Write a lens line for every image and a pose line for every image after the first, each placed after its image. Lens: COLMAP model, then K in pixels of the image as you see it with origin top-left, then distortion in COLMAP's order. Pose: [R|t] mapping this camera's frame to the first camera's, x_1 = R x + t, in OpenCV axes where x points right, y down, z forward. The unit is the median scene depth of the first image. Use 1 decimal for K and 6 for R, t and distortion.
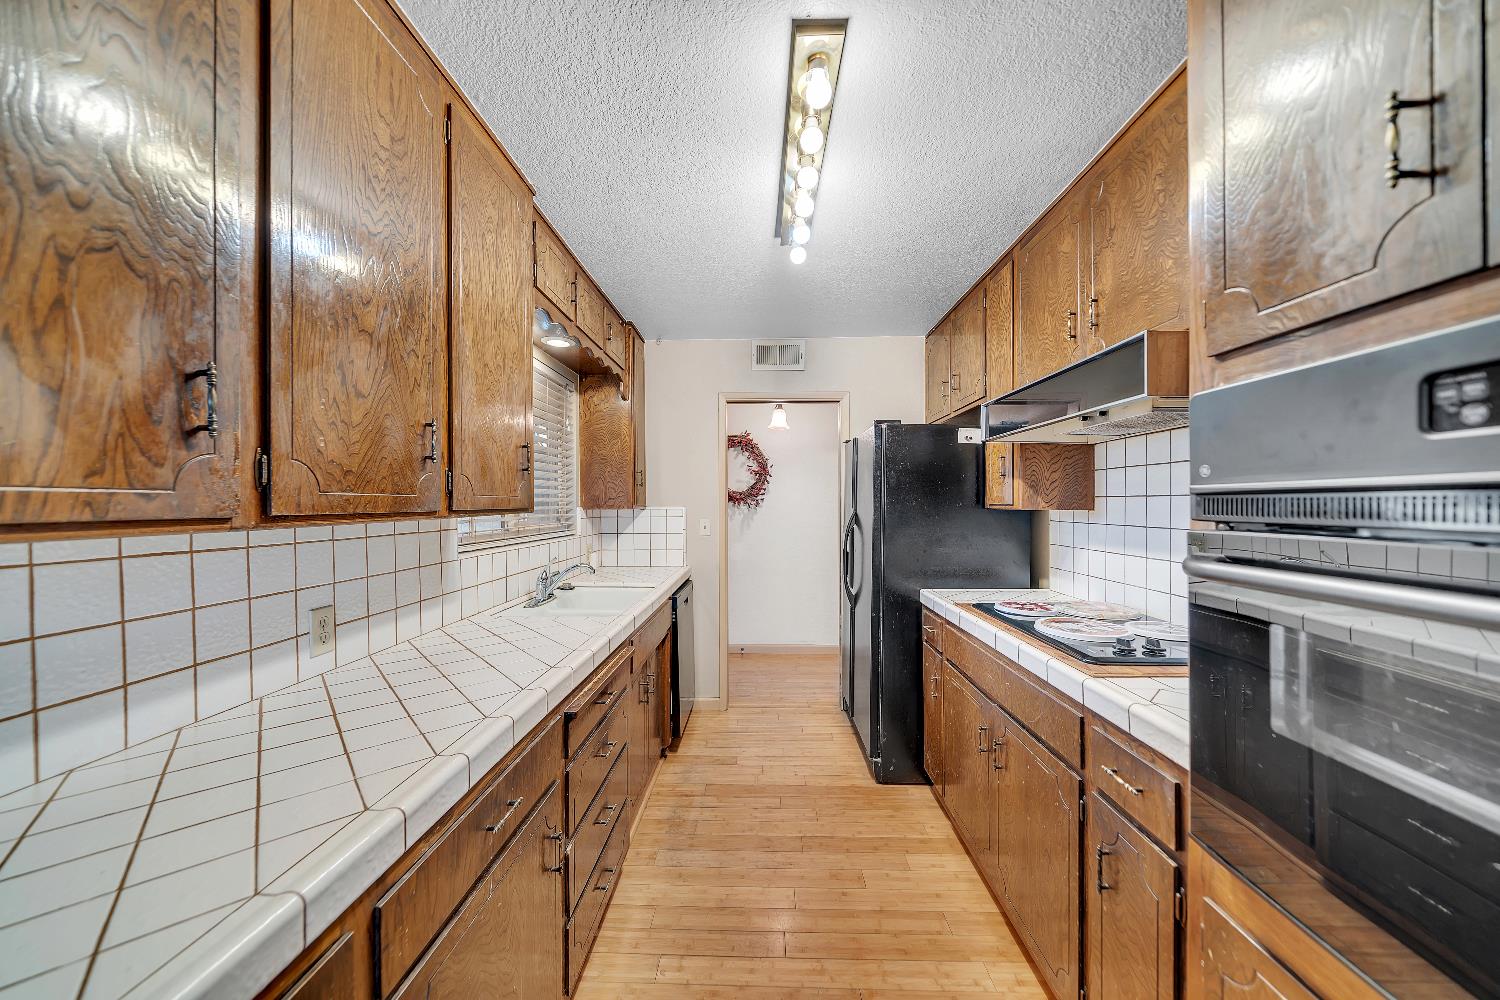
lens RADIAL K [[518.9, 0, 751.8], [0, 518.9, 506.2], [0, 0, 1]] dist [-0.004974, -0.000135]
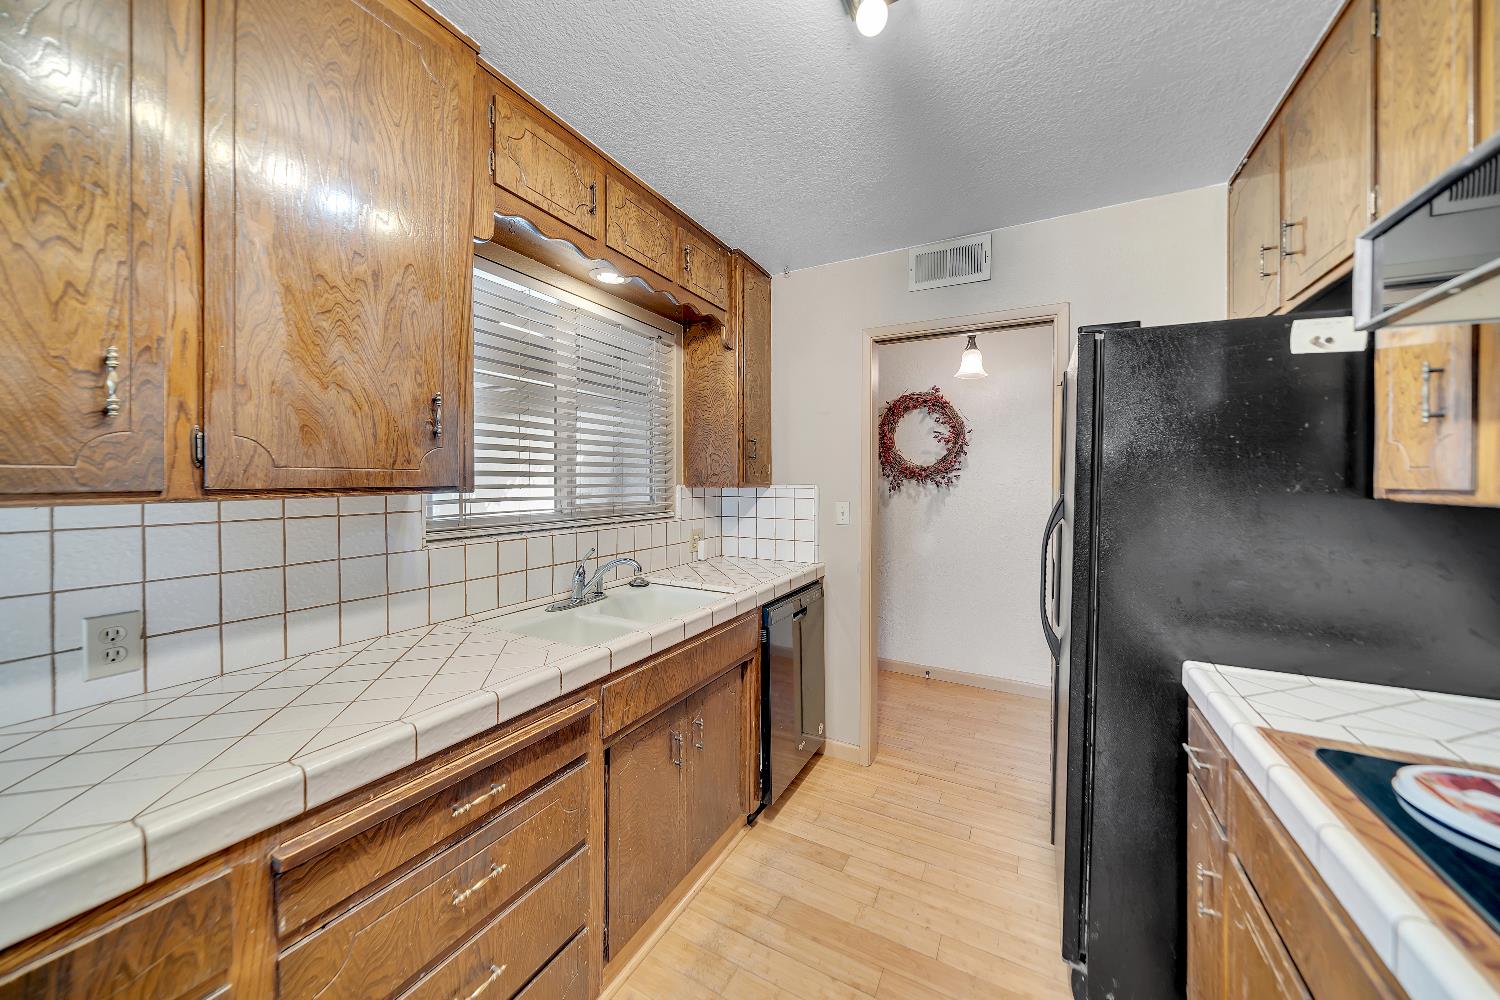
lens RADIAL K [[518.9, 0, 756.8], [0, 518.9, 481.6], [0, 0, 1]] dist [-0.004974, -0.000135]
pose [[0.893693, 0.009699, -0.448575, 0.183758], [-0.010877, 0.999941, -0.000050, -0.004600], [0.448548, 0.004924, 0.893745, 0.385841]]
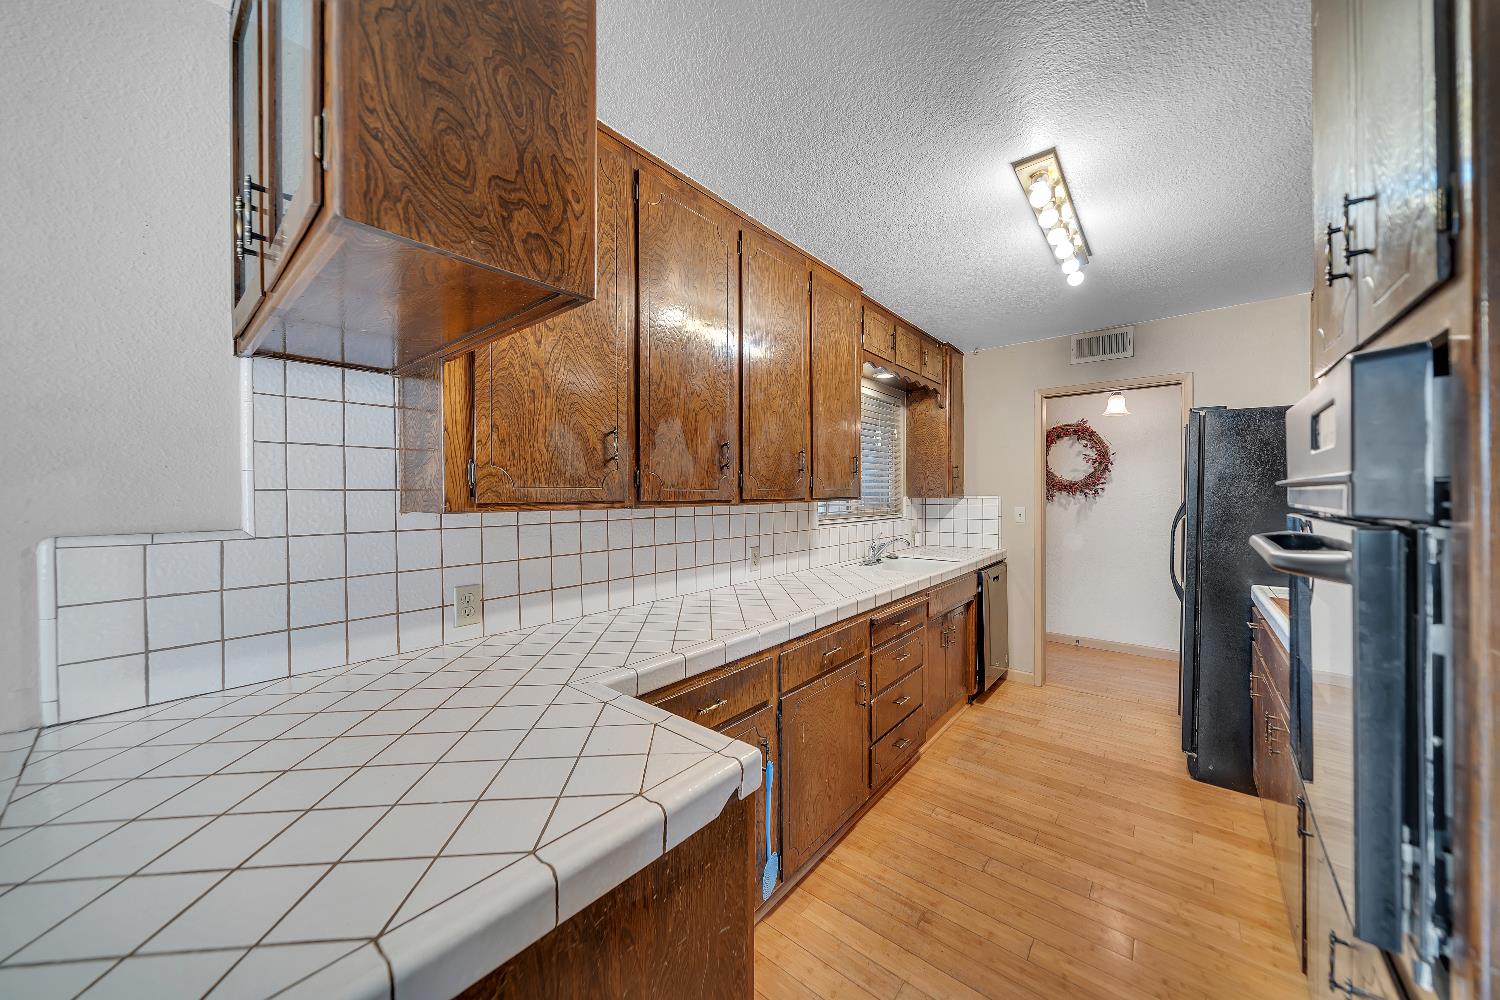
lens RADIAL K [[518.9, 0, 753.4], [0, 518.9, 499.2], [0, 0, 1]] dist [-0.004974, -0.000135]
pose [[0.786847, 0.005483, -0.617124, 0.194885], [-0.000860, 0.999969, 0.007788, -0.000501], [0.617148, -0.005598, 0.786827, -0.285271]]
